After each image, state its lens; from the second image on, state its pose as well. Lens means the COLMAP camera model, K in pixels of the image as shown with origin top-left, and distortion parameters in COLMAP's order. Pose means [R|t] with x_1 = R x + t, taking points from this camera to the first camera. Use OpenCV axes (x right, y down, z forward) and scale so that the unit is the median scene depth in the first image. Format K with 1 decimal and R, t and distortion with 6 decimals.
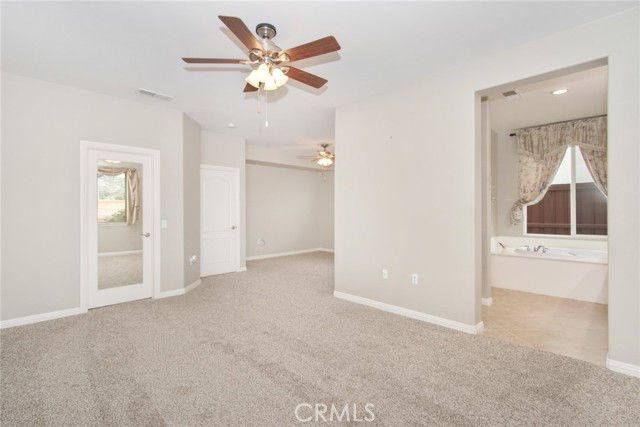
lens RADIAL K [[306.7, 0, 332.4], [0, 306.7, 205.1], [0, 0, 1]] dist [0.001773, -0.001564]
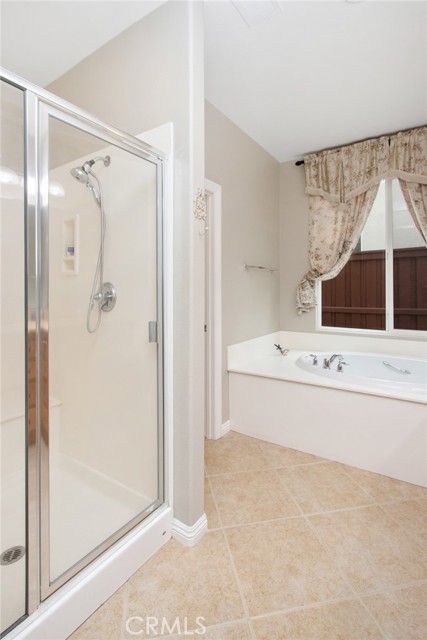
lens RADIAL K [[306.7, 0, 224.9], [0, 306.7, 284.9], [0, 0, 1]] dist [0.001773, -0.001564]
pose [[0.983972, 0.004685, 0.178260, 0.353077], [-0.003394, 0.999966, -0.007548, 0.015155], [-0.178289, 0.006821, 0.983955, 0.456005]]
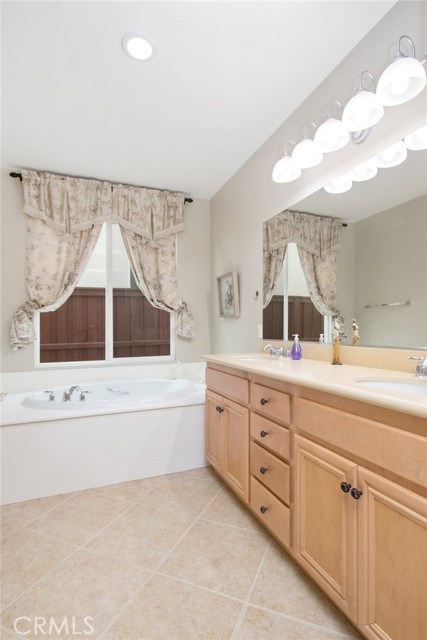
lens RADIAL K [[306.7, 0, 217.4], [0, 306.7, 325.3], [0, 0, 1]] dist [0.001773, -0.001564]
pose [[0.424809, 0.007061, 0.905256, 0.278636], [0.005438, 0.999932, -0.010351, 0.032036], [-0.905267, 0.009320, 0.424741, 0.496176]]
